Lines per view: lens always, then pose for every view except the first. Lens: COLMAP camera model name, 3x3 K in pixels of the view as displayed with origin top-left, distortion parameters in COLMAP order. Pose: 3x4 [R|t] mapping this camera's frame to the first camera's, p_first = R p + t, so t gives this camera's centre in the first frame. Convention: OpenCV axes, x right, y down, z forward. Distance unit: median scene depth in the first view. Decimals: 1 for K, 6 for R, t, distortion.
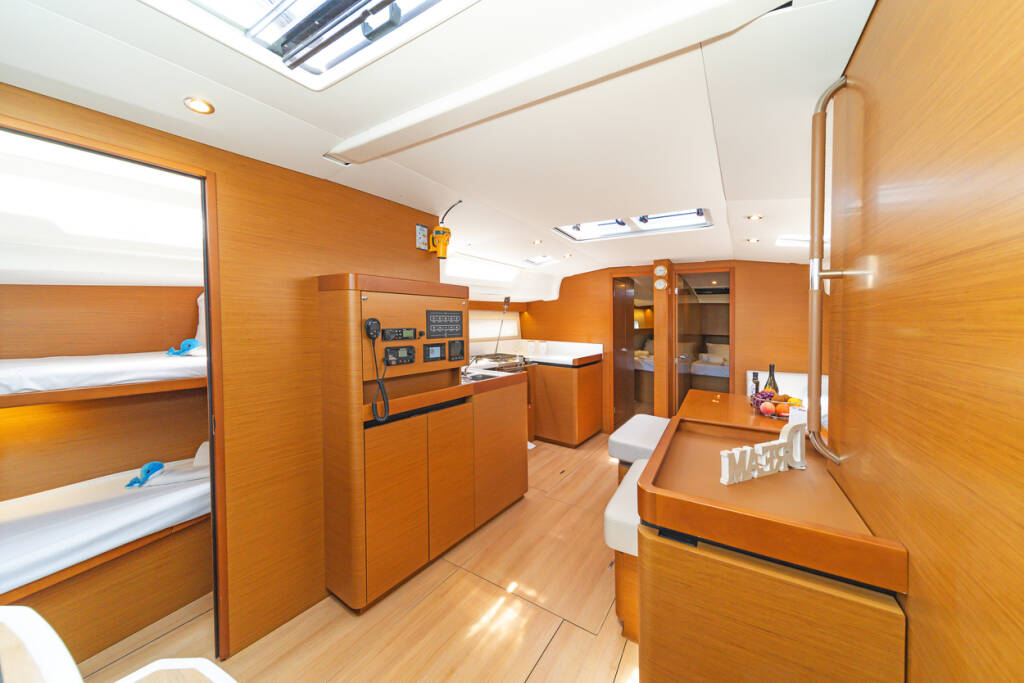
lens RADIAL K [[372.0, 0, 512.0], [0, 372.0, 330.2], [0, 0, 1]] dist [-0.000773, -0.000176]
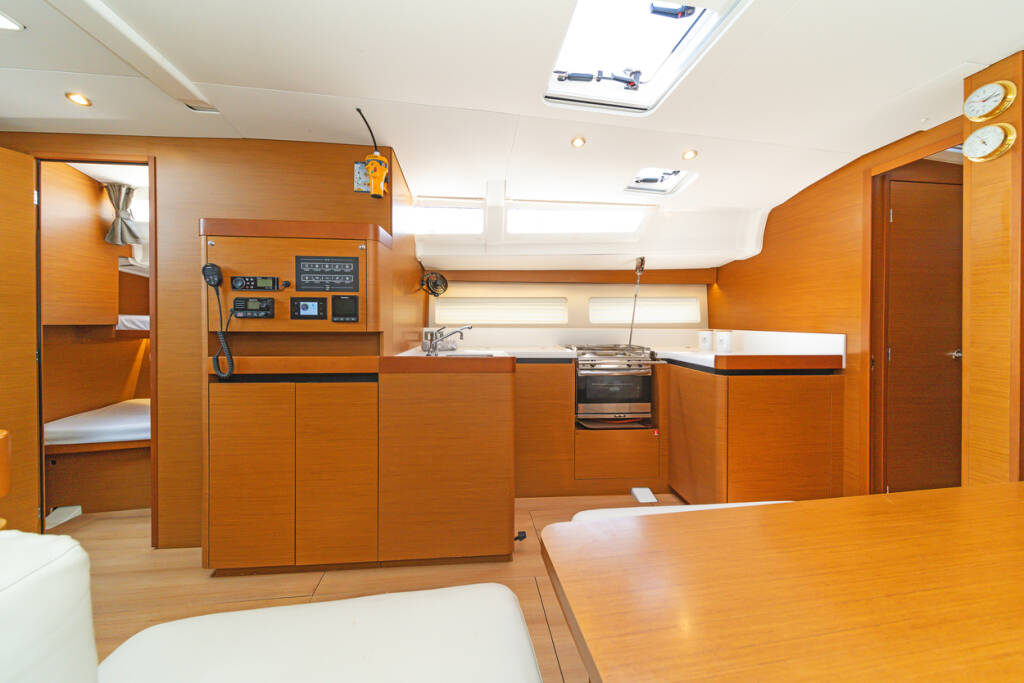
lens RADIAL K [[372.0, 0, 512.0], [0, 372.0, 330.2], [0, 0, 1]] dist [-0.000773, -0.000176]
pose [[0.630777, 0.007897, -0.775924, 0.674968], [-0.029396, 0.999474, -0.013725, 0.102015], [0.775407, 0.031466, 0.630677, 0.821725]]
